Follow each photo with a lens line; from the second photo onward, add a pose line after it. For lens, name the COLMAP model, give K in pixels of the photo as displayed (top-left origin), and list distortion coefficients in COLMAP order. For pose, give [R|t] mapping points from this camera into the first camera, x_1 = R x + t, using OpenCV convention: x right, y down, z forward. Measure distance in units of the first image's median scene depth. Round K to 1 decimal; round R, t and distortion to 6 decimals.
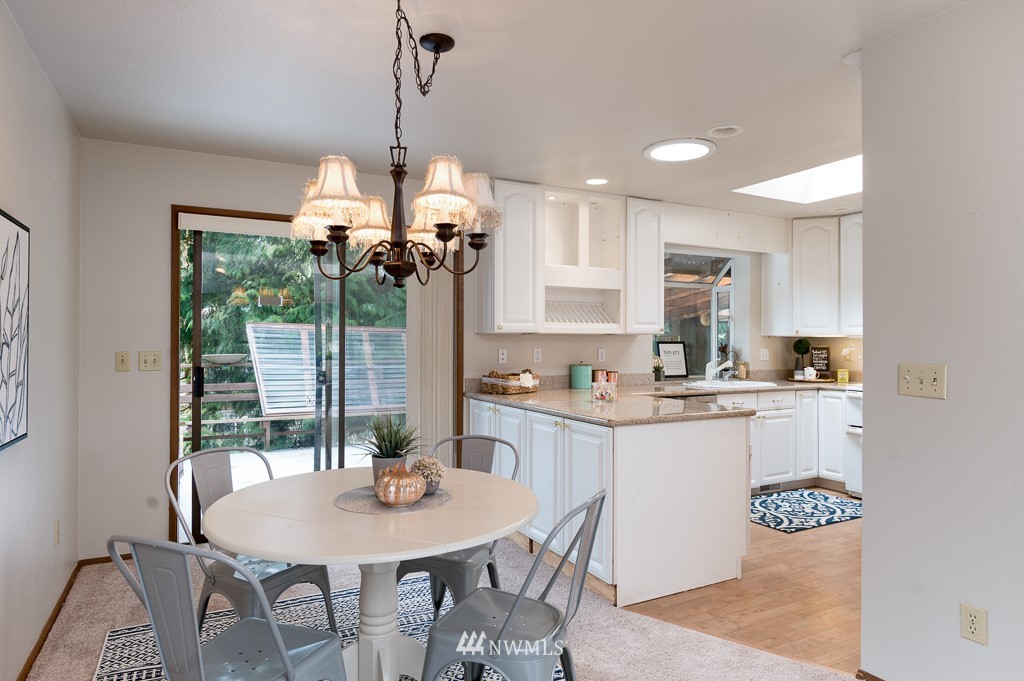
lens RADIAL K [[636.0, 0, 506.4], [0, 636.0, 340.1], [0, 0, 1]] dist [-0.008459, -0.001699]
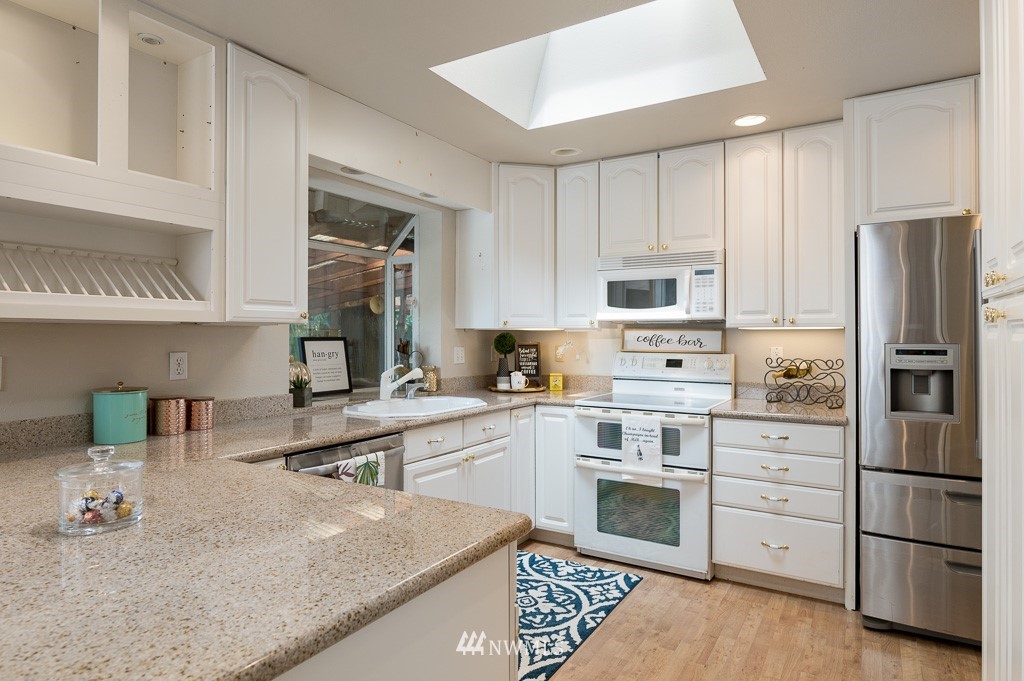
lens RADIAL K [[590.4, 0, 510.3], [0, 590.4, 332.5], [0, 0, 1]] dist [-0.009579, 0.000658]
pose [[0.855650, 0.000472, 0.517555, 0.122564], [0.001435, 0.999994, -0.003283, -0.000340], [-0.517553, 0.003552, 0.855644, 0.434493]]
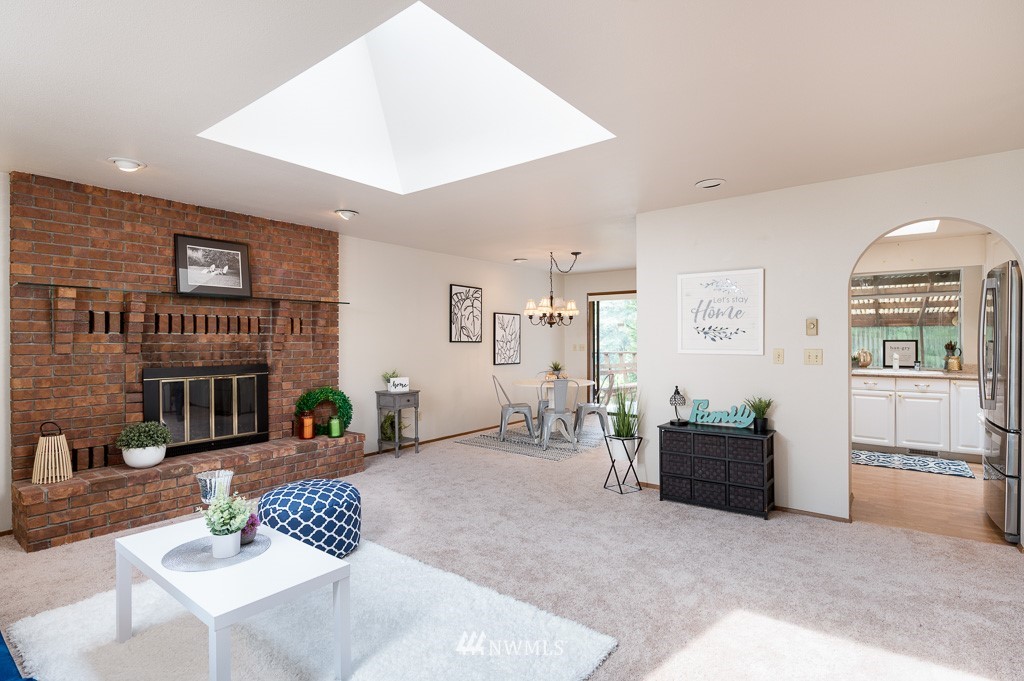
lens RADIAL K [[516.0, 0, 510.2], [0, 516.0, 343.3], [0, 0, 1]] dist [-0.000127, -0.000336]
pose [[0.409187, 0.001825, -0.912449, 0.963259], [0.005531, 0.999975, 0.004480, -0.000277], [0.912434, -0.006880, 0.409167, -0.183426]]
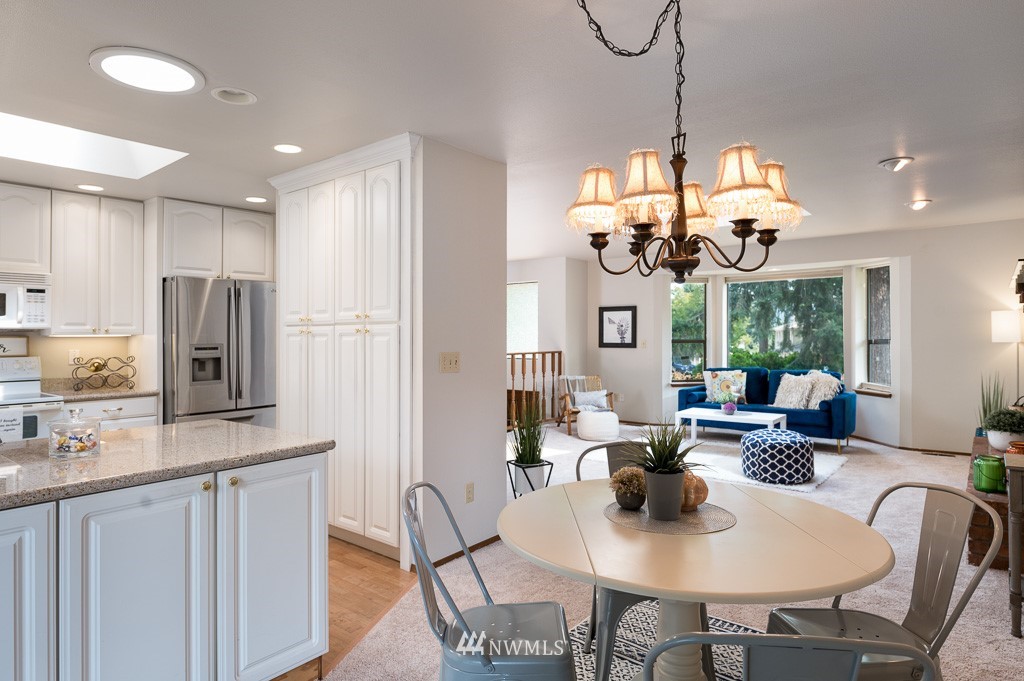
lens RADIAL K [[590.4, 0, 516.3], [0, 590.4, 331.0], [0, 0, 1]] dist [-0.009579, 0.000658]
pose [[-0.388428, 0.008171, 0.921443, -0.317819], [0.007101, 0.999958, -0.005873, -0.003489], [-0.921452, 0.004262, -0.388469, 0.571657]]
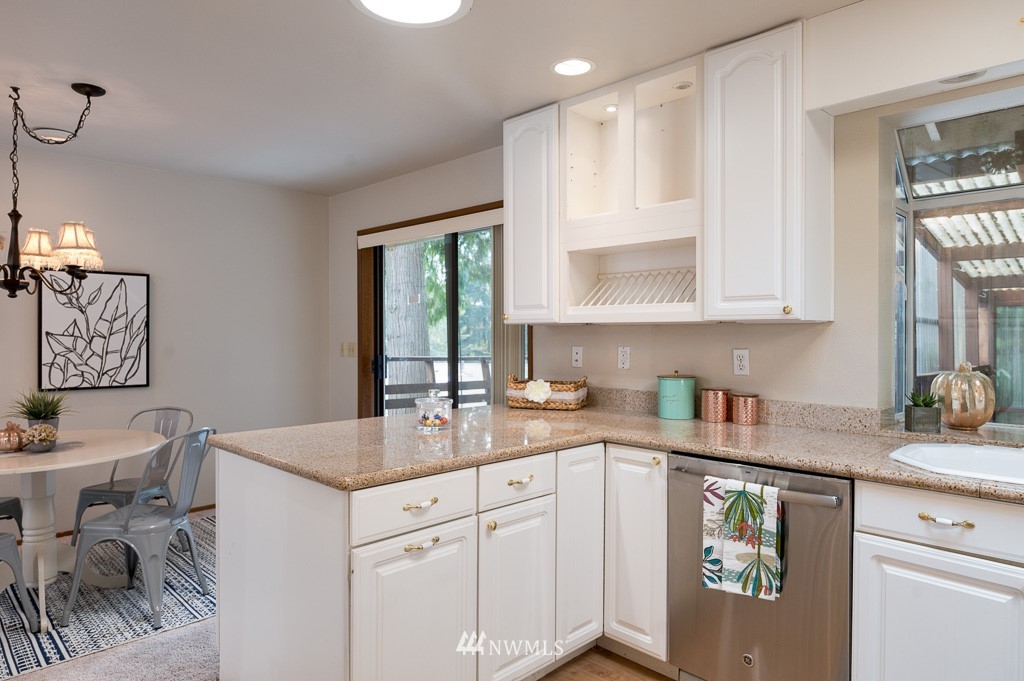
lens RADIAL K [[636.0, 0, 510.6], [0, 636.0, 336.9], [0, 0, 1]] dist [-0.008459, -0.001699]
pose [[0.287529, 0.003608, -0.957765, 0.545710], [0.002622, 0.999986, 0.004554, 0.000043], [0.957768, -0.003821, 0.287515, 0.607348]]
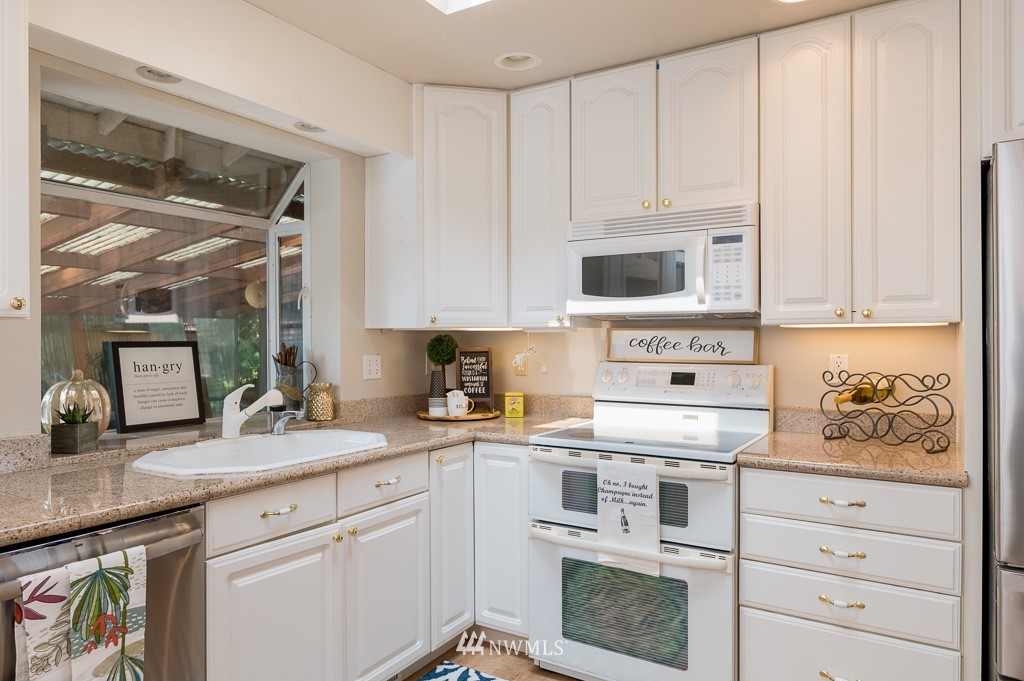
lens RADIAL K [[652.3, 0, 502.4], [0, 652.3, 340.7], [0, 0, 1]] dist [-0.001229, -0.000775]
pose [[0.867084, -0.006059, 0.498126, 0.257407], [0.004663, 0.999981, 0.004046, 0.000966], [-0.498141, -0.001186, 0.867095, 0.545136]]
